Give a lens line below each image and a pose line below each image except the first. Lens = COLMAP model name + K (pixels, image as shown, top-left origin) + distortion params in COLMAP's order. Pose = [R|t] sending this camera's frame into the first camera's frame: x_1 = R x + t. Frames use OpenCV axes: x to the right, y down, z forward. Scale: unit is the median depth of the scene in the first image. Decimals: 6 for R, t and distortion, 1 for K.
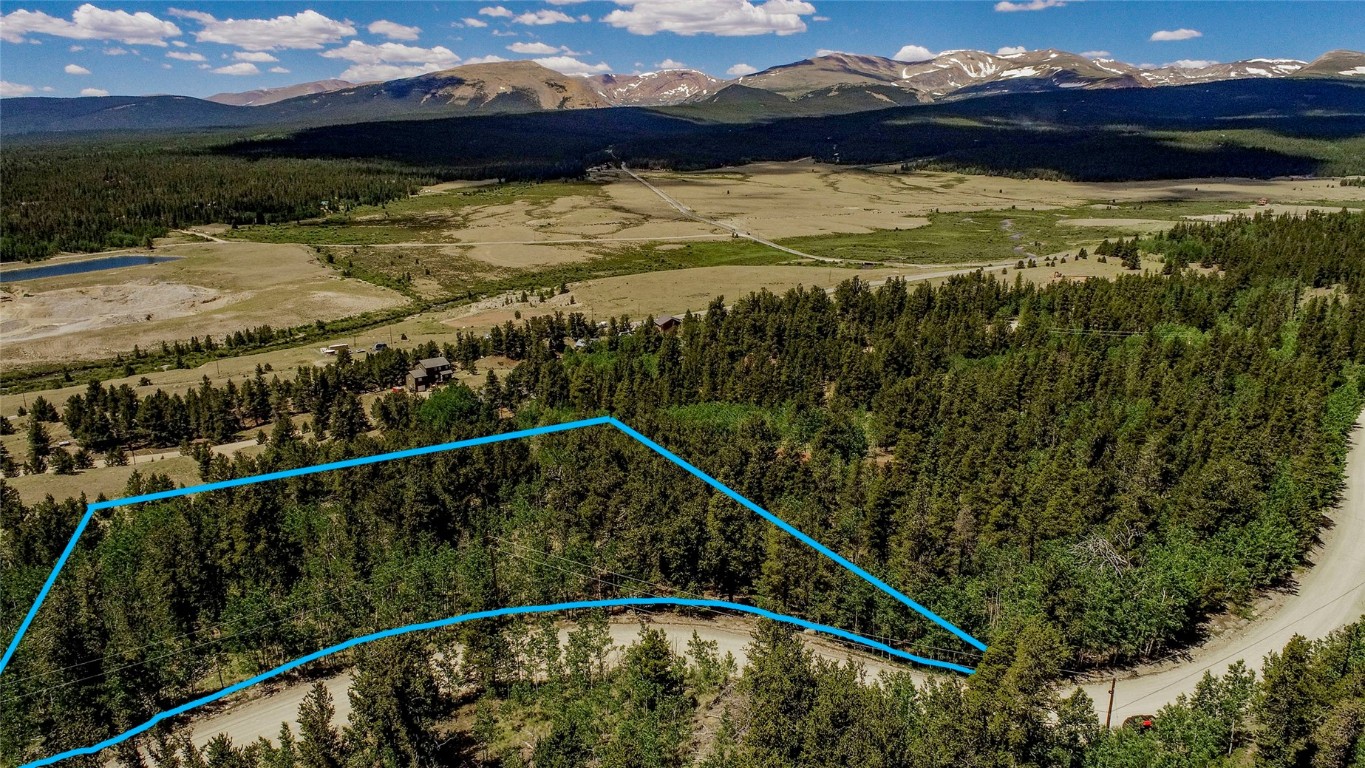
lens RADIAL K [[937.0, 0, 681.3], [0, 937.0, 387.7], [0, 0, 1]] dist [-0.016192, 0.007247]
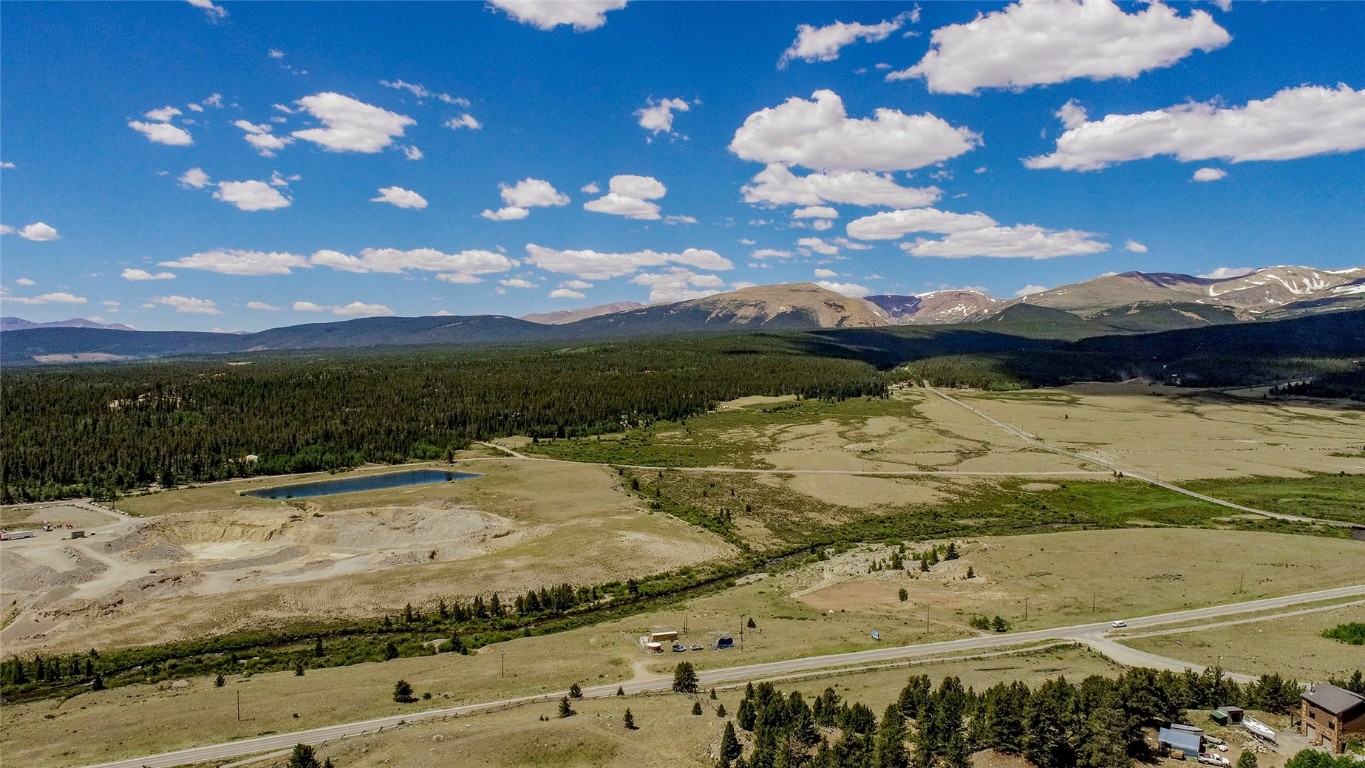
lens RADIAL K [[937.0, 0, 683.0], [0, 937.0, 381.1], [0, 0, 1]] dist [-0.016192, 0.007247]
pose [[0.960889, 0.016350, -0.276449, -0.083148], [-0.079798, 0.972262, -0.219859, -0.038561], [0.265187, 0.233320, 0.935541, 0.156386]]
